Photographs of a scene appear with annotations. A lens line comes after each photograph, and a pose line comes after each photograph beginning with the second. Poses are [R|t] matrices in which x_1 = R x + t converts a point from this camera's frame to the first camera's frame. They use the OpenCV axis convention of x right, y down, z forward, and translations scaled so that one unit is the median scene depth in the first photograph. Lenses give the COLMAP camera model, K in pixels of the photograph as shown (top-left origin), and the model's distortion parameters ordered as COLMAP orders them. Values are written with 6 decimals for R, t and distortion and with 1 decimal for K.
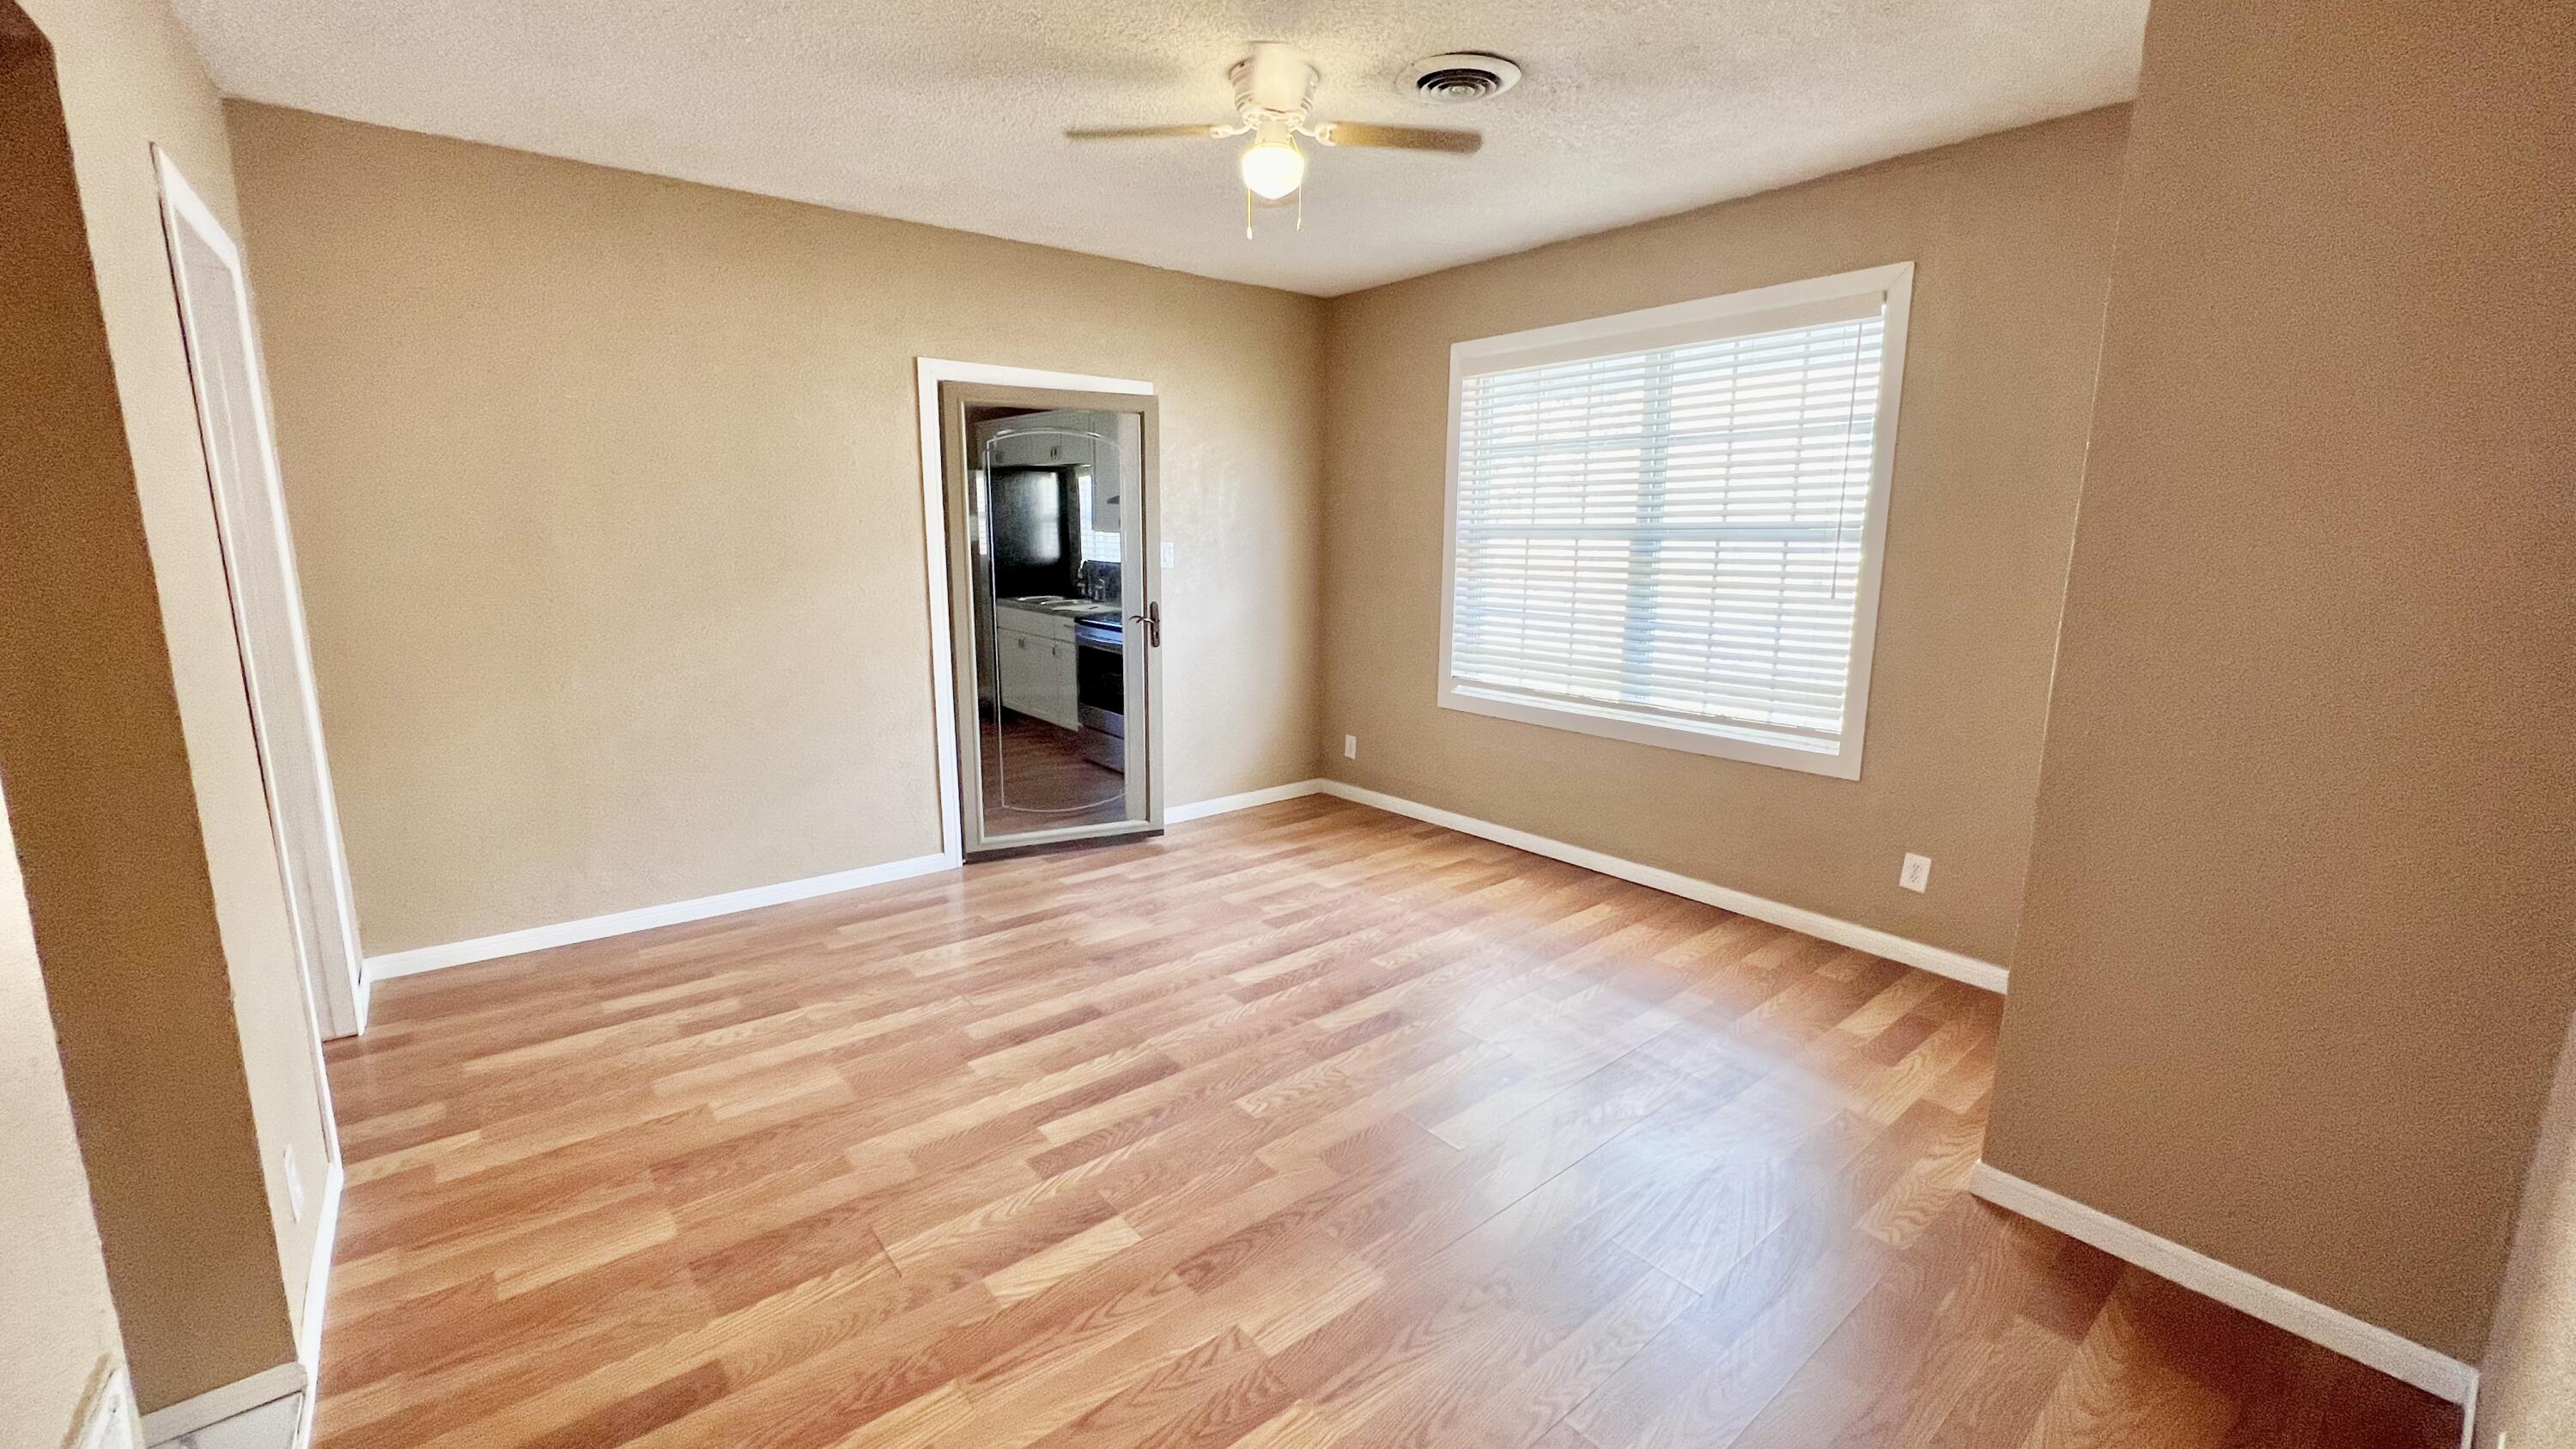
lens RADIAL K [[1035.1, 0, 1281.6], [0, 1035.1, 725.6], [0, 0, 1]] dist [-0.001346, 0.000195]
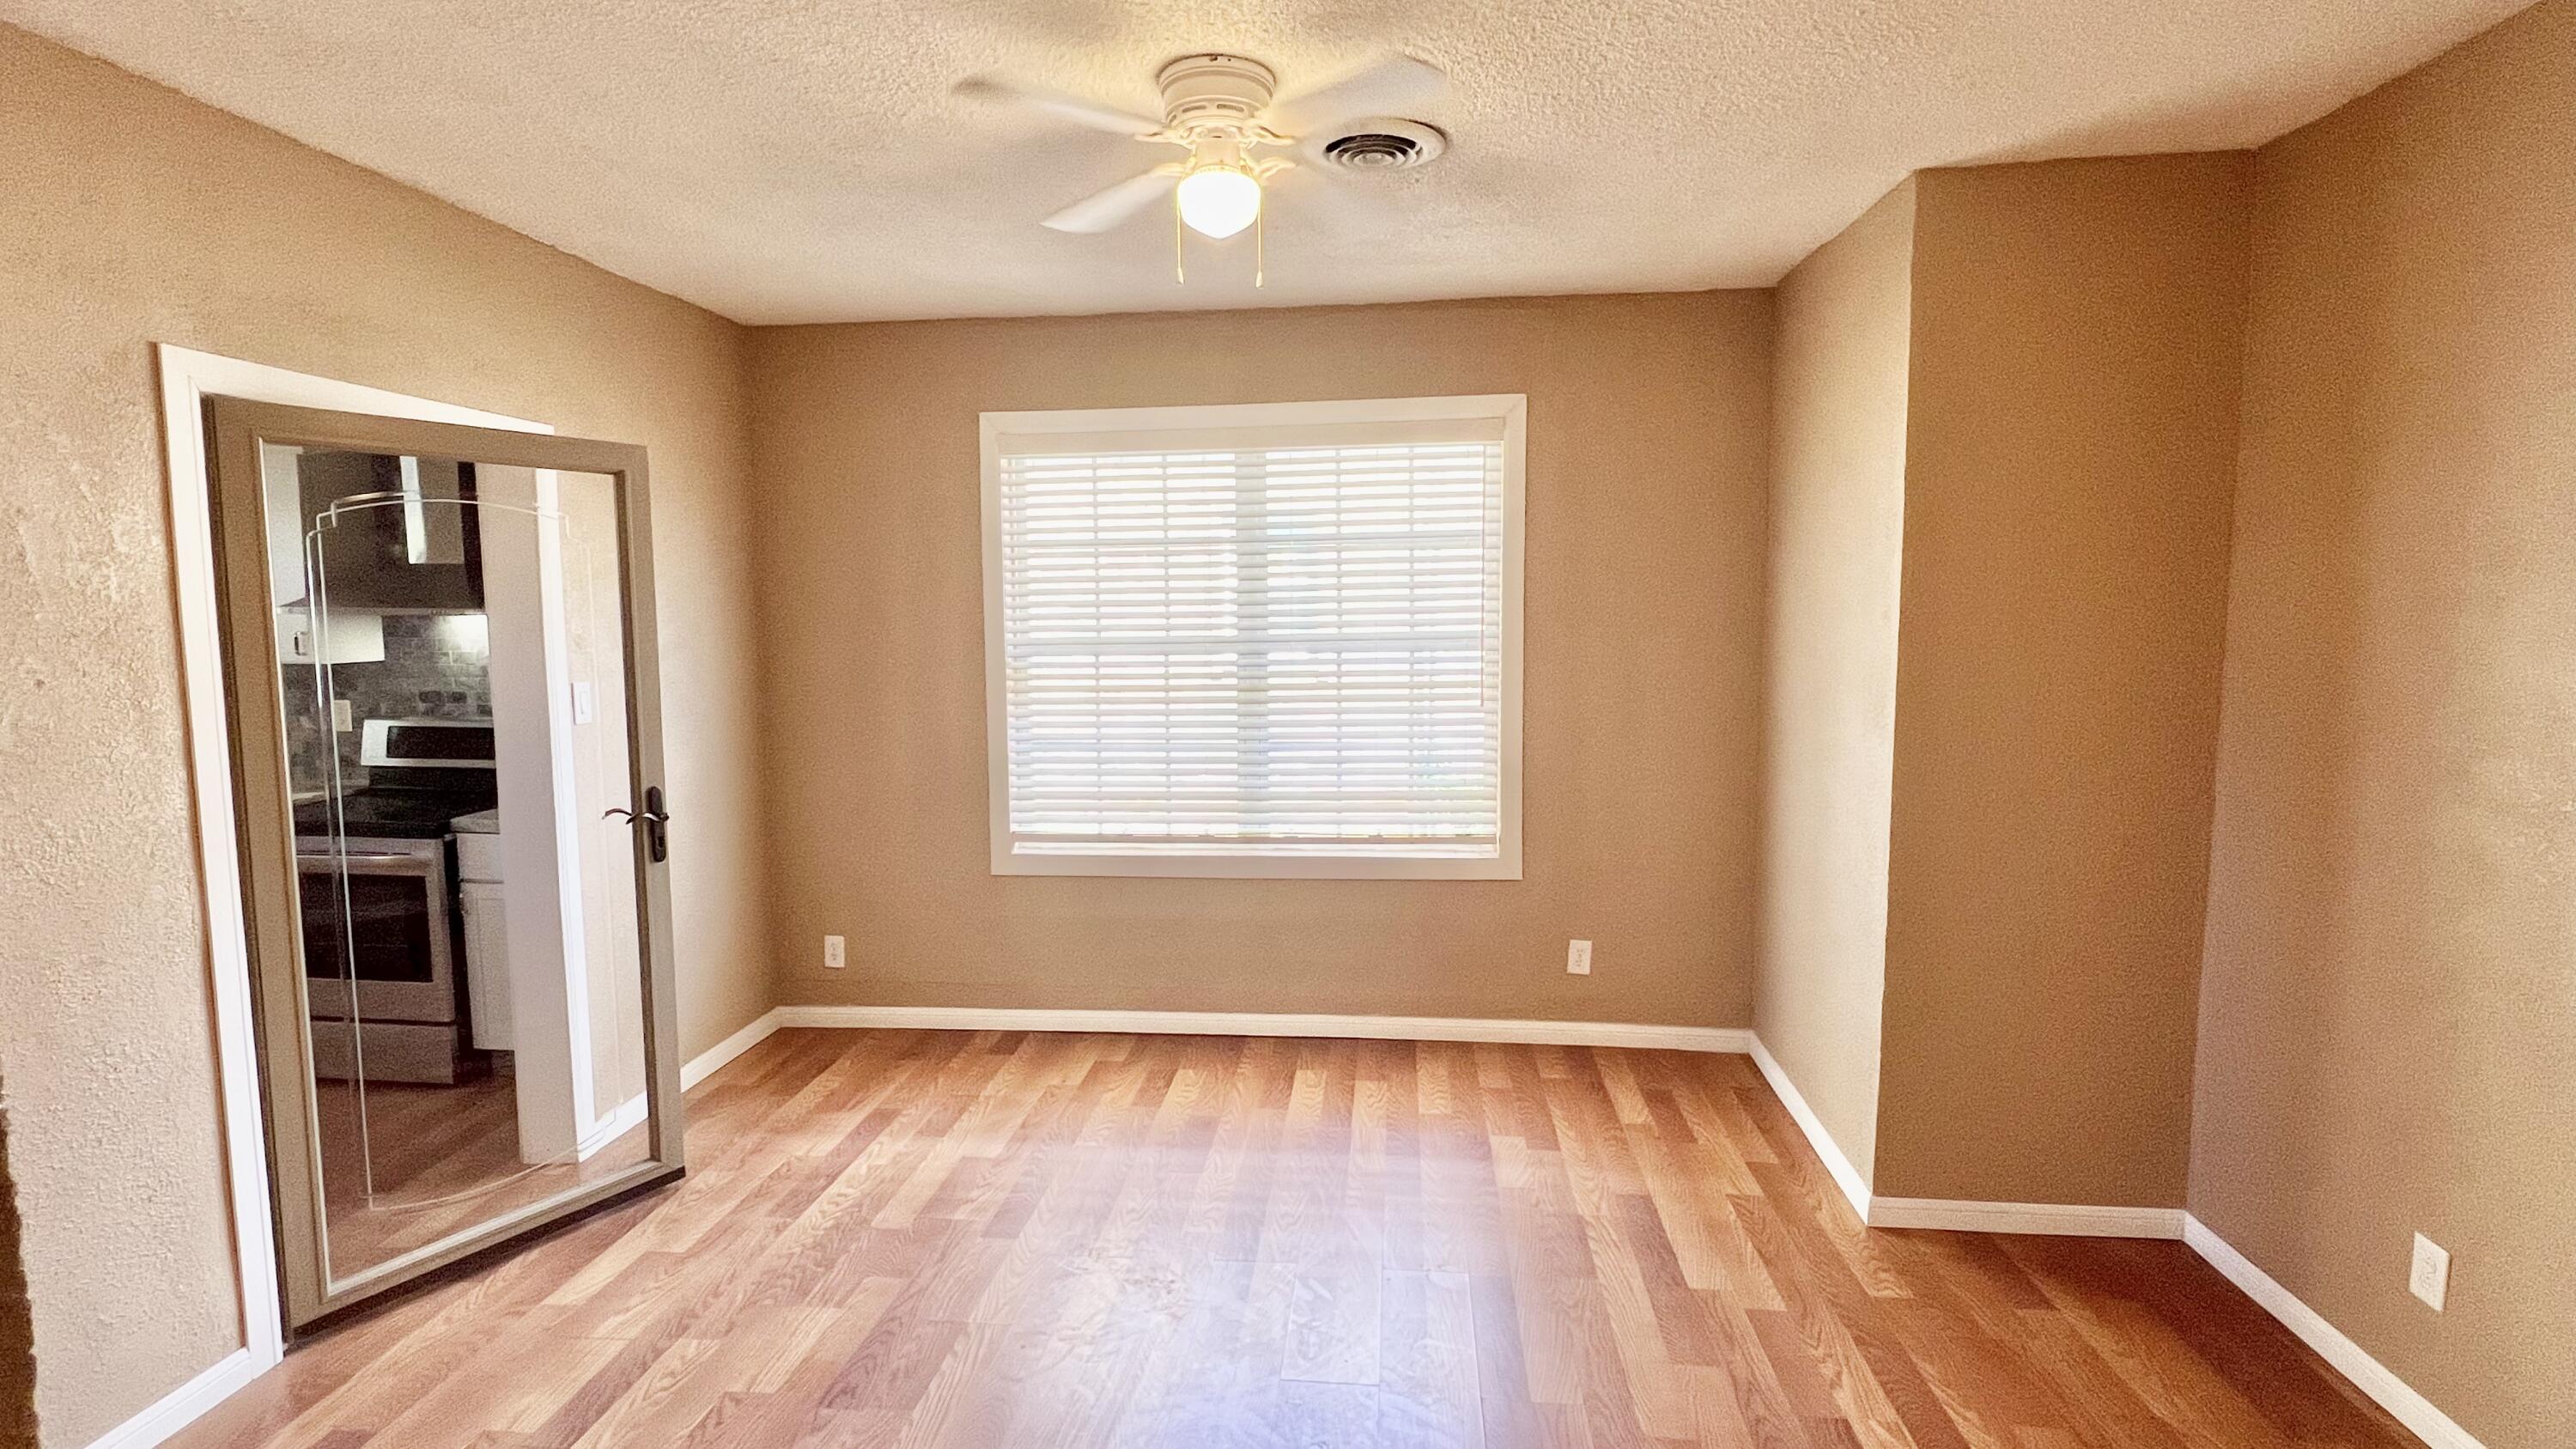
lens RADIAL K [[1225.7, 0, 1277.6], [0, 1225.7, 727.2], [0, 0, 1]] dist [-0.001455, 0.001339]
pose [[0.710003, -0.081351, 0.699484, -0.383006], [0.147750, 0.988405, -0.035018, -0.075721], [-0.688524, 0.128212, 0.713790, 0.236645]]
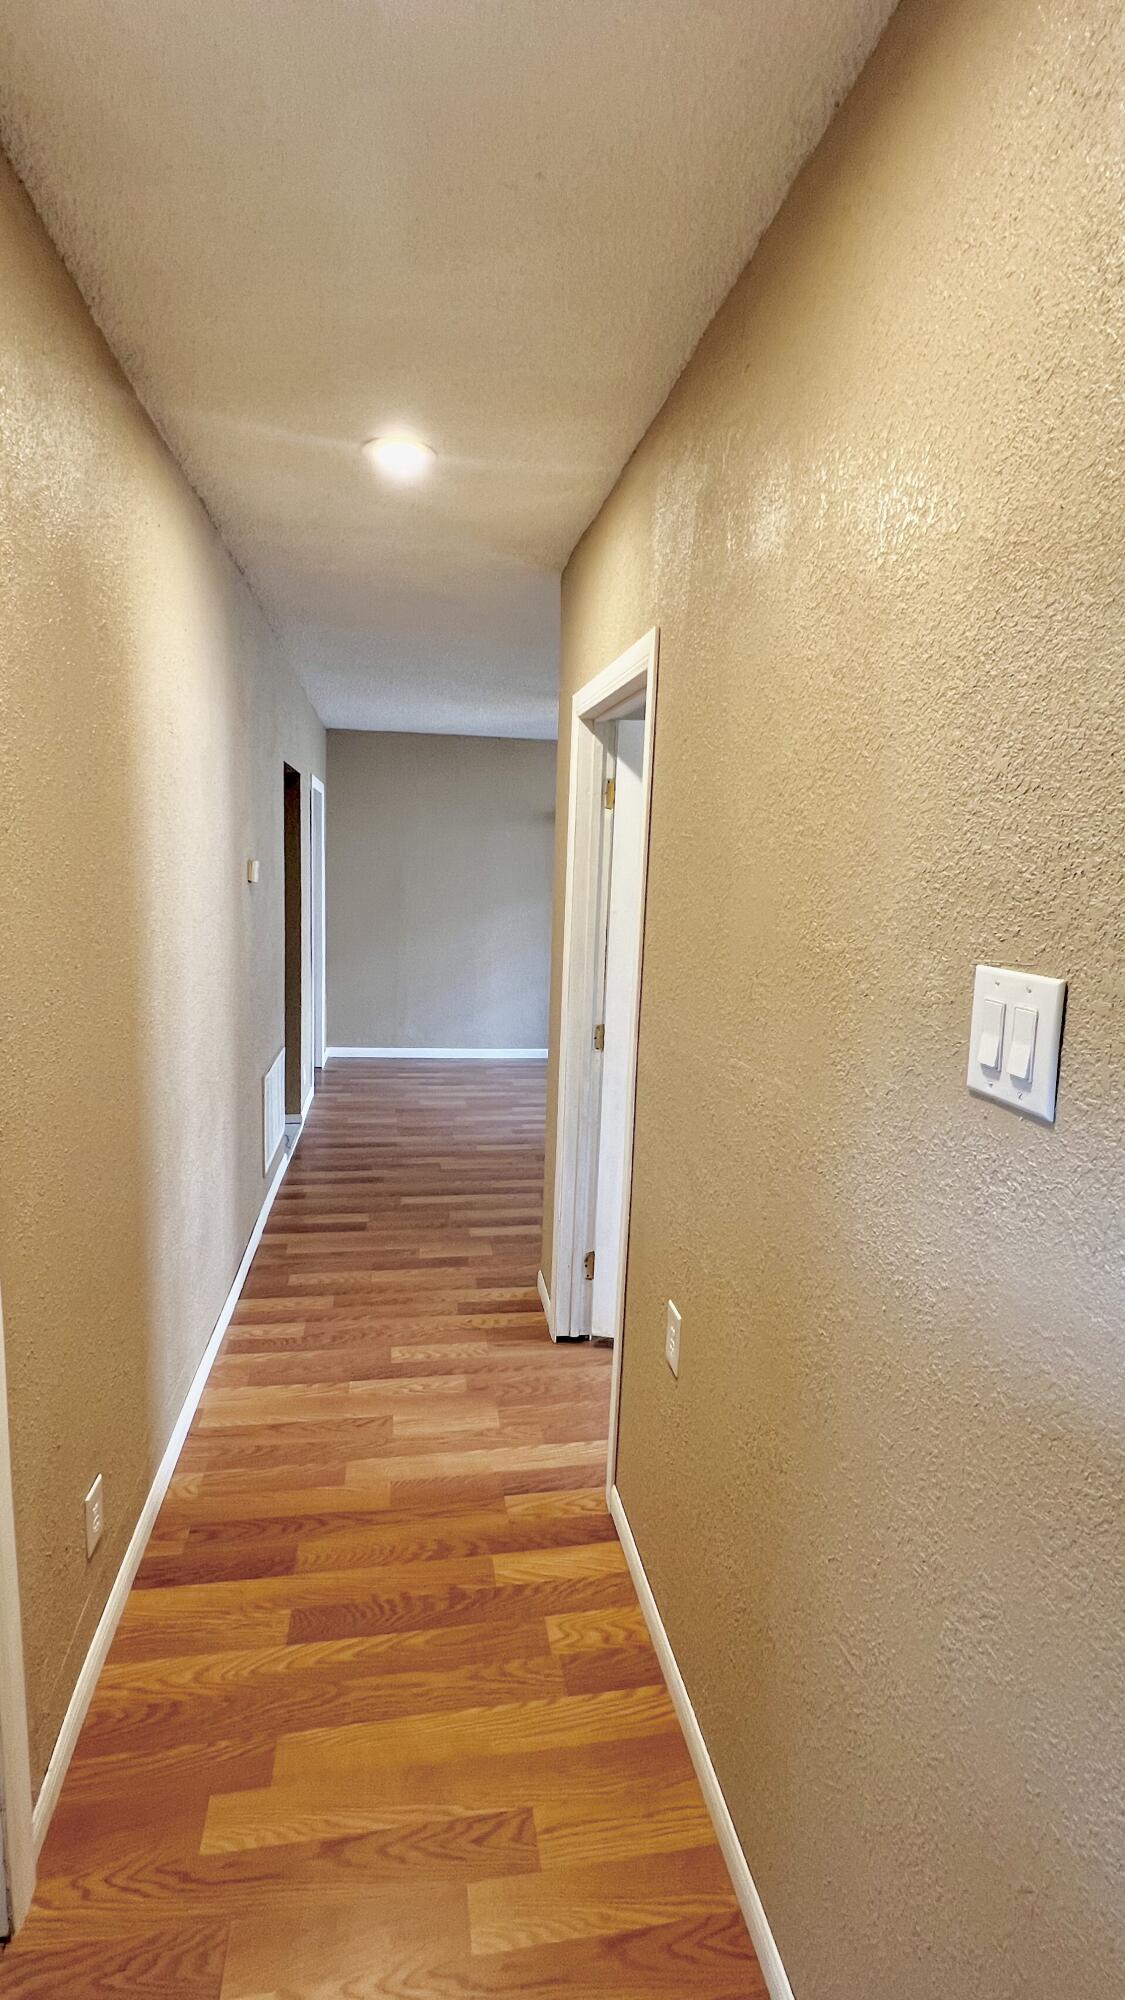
lens RADIAL K [[951.5, 0, 561.3], [0, 951.5, 998.6], [0, 0, 1]] dist [-0.001455, 0.001339]
pose [[0.872788, 0.074519, -0.482377, 0.575666], [-0.104322, 0.993920, -0.035210, 0.098870], [0.476820, 0.081053, 0.875256, -0.615019]]
